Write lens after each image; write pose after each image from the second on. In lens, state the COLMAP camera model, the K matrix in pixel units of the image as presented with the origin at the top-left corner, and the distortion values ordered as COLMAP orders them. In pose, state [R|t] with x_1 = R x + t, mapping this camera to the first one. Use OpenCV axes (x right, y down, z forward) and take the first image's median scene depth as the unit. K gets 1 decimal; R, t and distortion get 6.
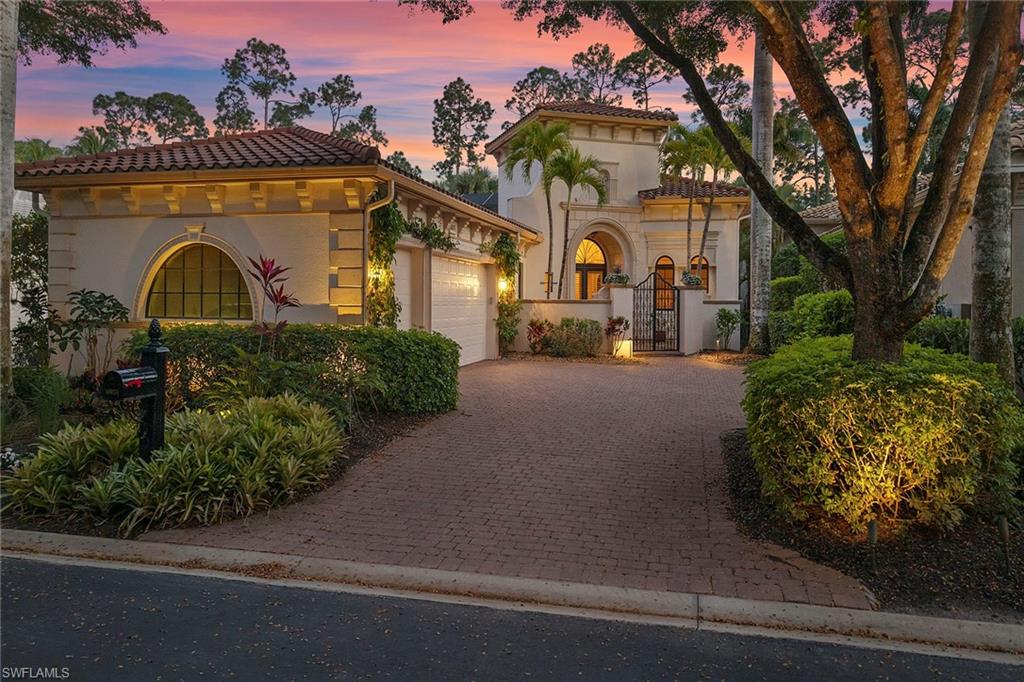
lens RADIAL K [[720.7, 0, 511.5], [0, 720.7, 288.0], [0, 0, 1]] dist [0.002300, -0.004270]
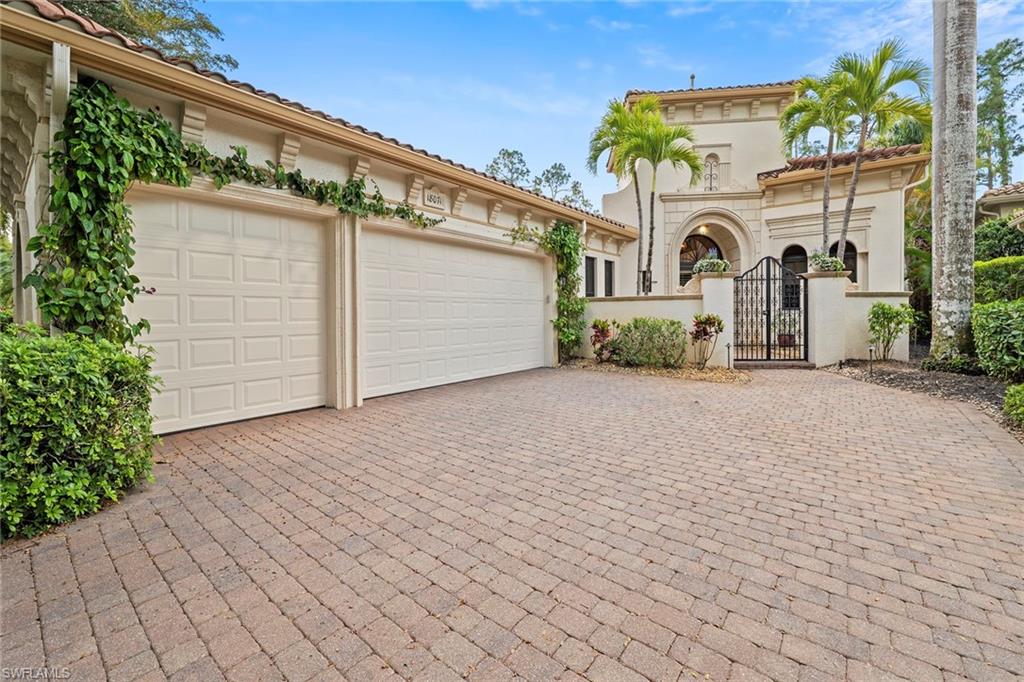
lens RADIAL K [[423.1, 0, 511.5], [0, 423.1, 323.1], [0, 0, 1]] dist [-0.025256, 0.000019]
pose [[0.906154, -0.010195, -0.422826, 0.130086], [0.024076, 0.999332, 0.027502, 0.027181], [0.422263, -0.035101, 0.905794, 0.452682]]
